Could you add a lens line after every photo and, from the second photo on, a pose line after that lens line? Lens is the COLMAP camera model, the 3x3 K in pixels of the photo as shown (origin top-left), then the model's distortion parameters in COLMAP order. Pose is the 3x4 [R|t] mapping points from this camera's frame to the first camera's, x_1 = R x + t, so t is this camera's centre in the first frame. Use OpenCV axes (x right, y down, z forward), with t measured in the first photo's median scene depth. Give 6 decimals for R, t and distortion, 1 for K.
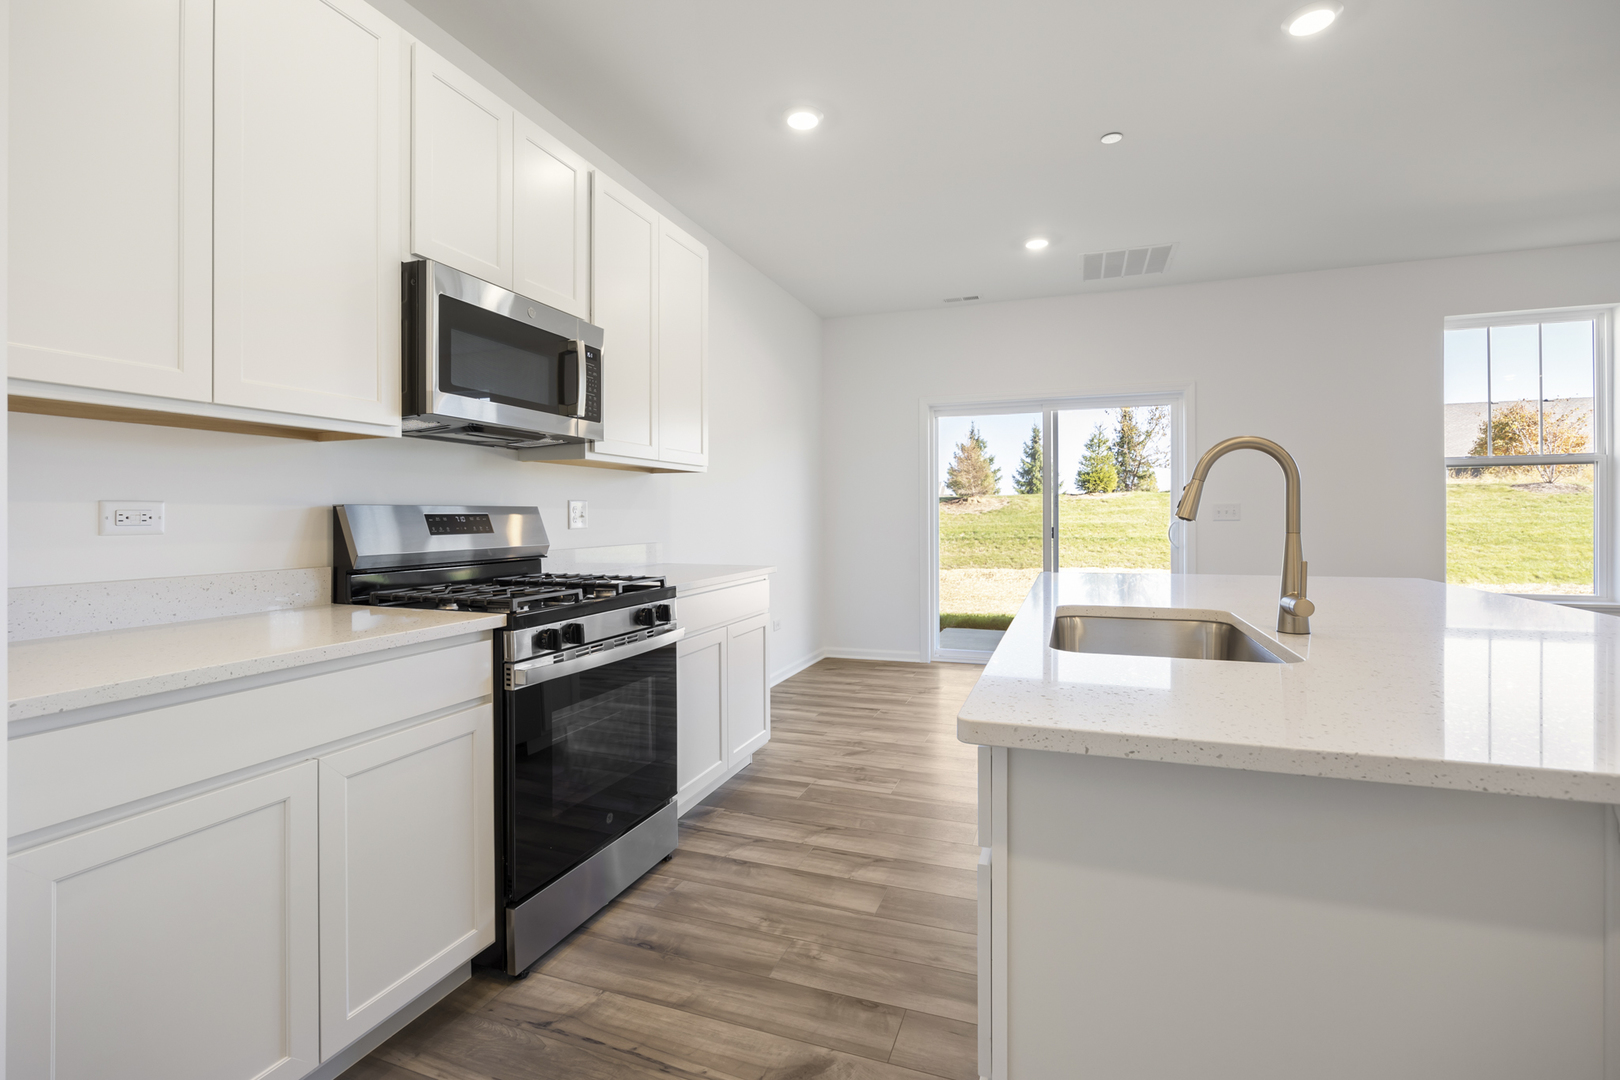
lens RADIAL K [[724.8, 0, 818.7], [0, 724.8, 531.0], [0, 0, 1]] dist [-0.003225, -0.000323]
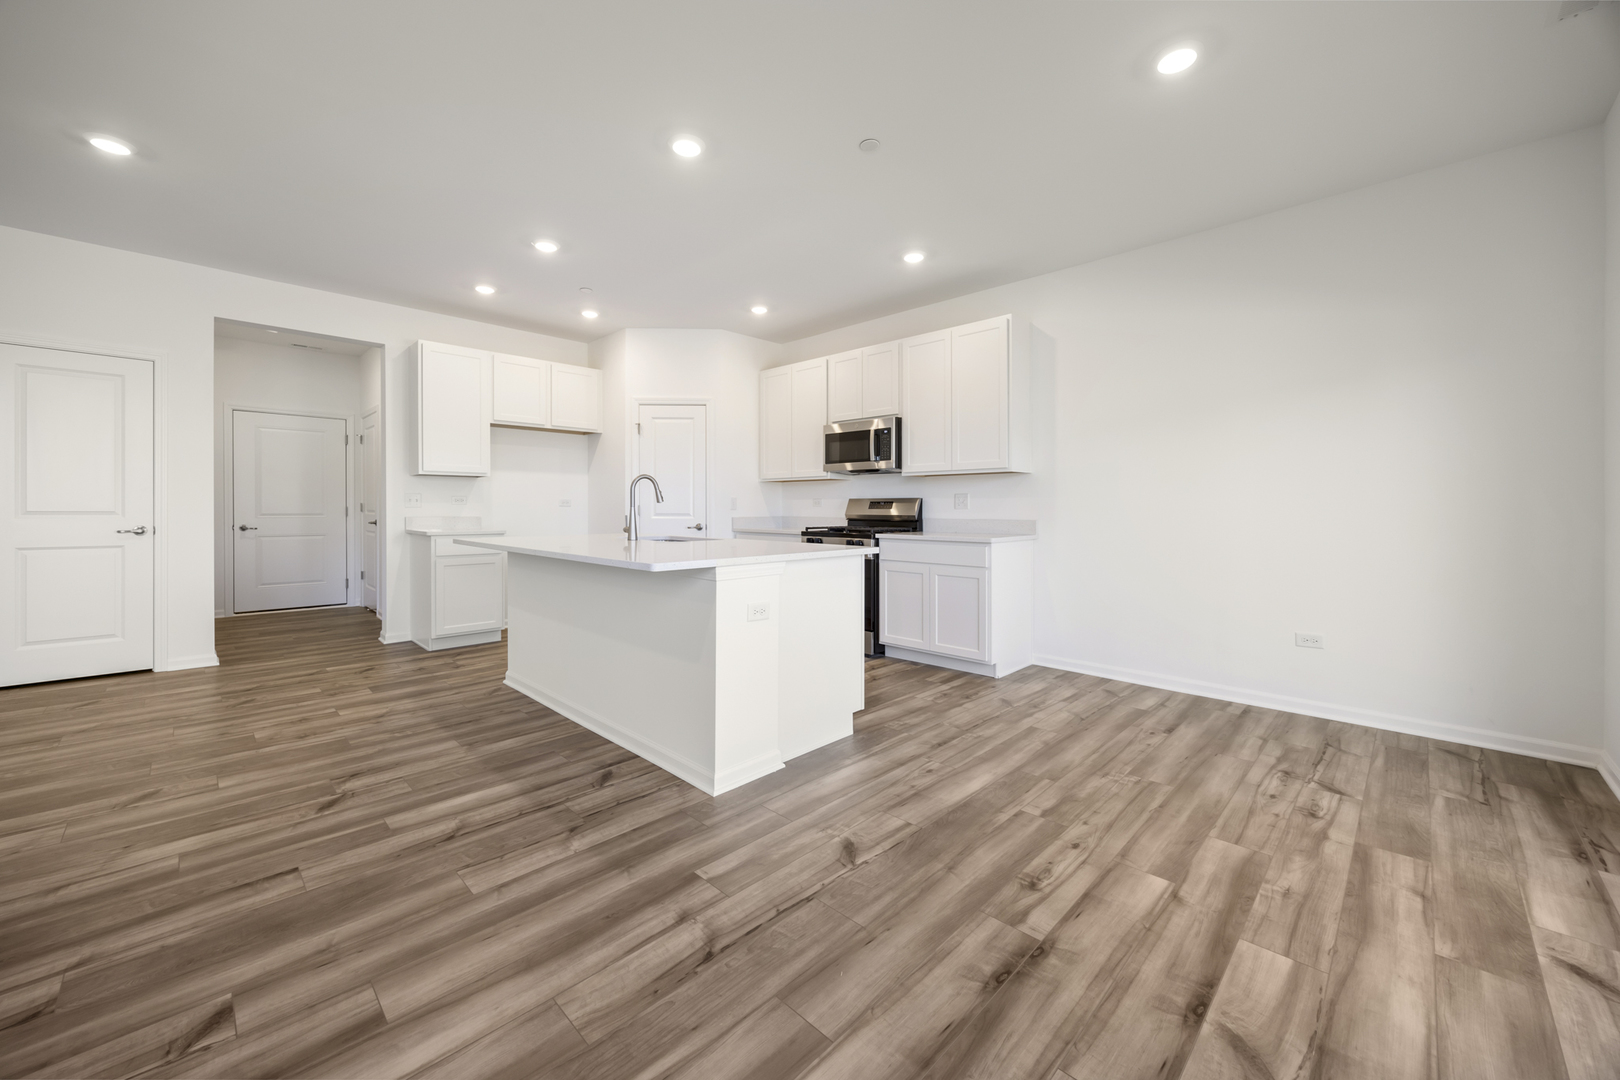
lens RADIAL K [[617.6, 0, 814.1], [0, 617.6, 508.4], [0, 0, 1]] dist [-0.002558, 0.000026]
pose [[-0.424461, 0.004473, -0.905435, 0.719666], [-0.015875, 0.999797, 0.012381, -0.010125], [0.905307, 0.019629, -0.424304, 0.750295]]
